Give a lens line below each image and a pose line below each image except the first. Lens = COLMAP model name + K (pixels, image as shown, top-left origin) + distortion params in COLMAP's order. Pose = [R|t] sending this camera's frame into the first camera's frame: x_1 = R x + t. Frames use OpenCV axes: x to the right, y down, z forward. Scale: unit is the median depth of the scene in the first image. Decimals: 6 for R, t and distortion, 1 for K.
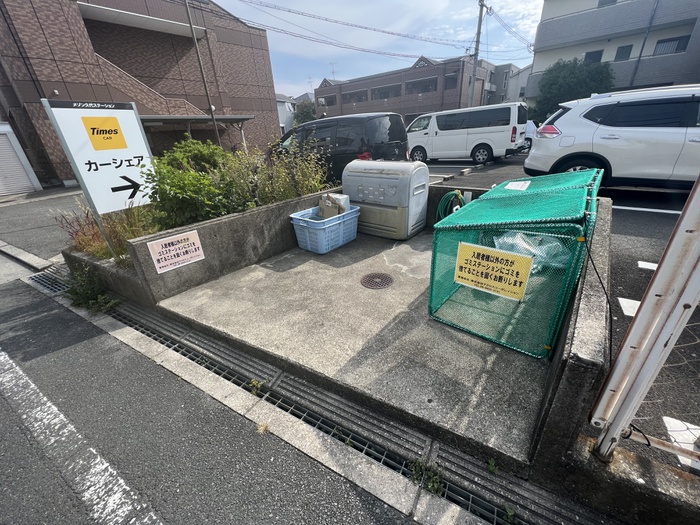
lens RADIAL K [[281.3, 0, 350.0], [0, 281.3, 262.5], [0, 0, 1]] dist [-0.001254, -0.000023]
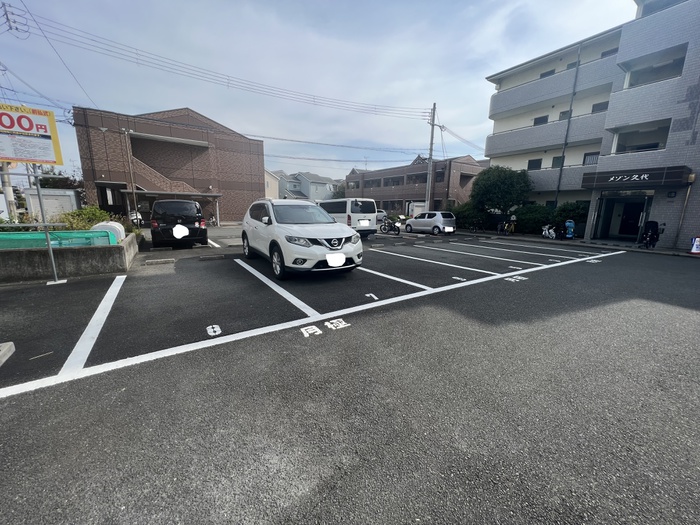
lens RADIAL K [[281.3, 0, 350.0], [0, 281.3, 262.5], [0, 0, 1]] dist [-0.001254, -0.000023]
pose [[0.961622, 0.120912, -0.246301, 0.491701], [-0.176396, 0.960007, -0.217417, 0.011305], [0.210163, 0.252520, 0.944492, -0.103993]]
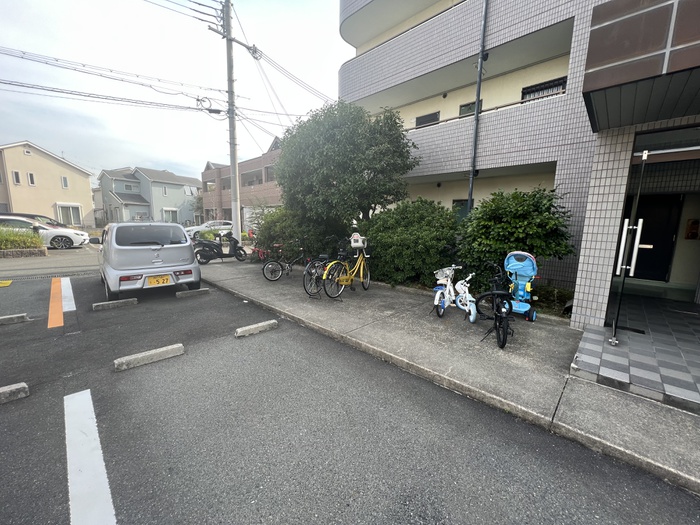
lens RADIAL K [[281.3, 0, 350.0], [0, 281.3, 262.5], [0, 0, 1]] dist [-0.001254, -0.000023]
pose [[0.996326, 0.078721, -0.033719, 0.769661], [-0.085126, 0.953360, -0.289581, -0.319148], [0.009351, 0.291388, 0.956559, 0.571919]]
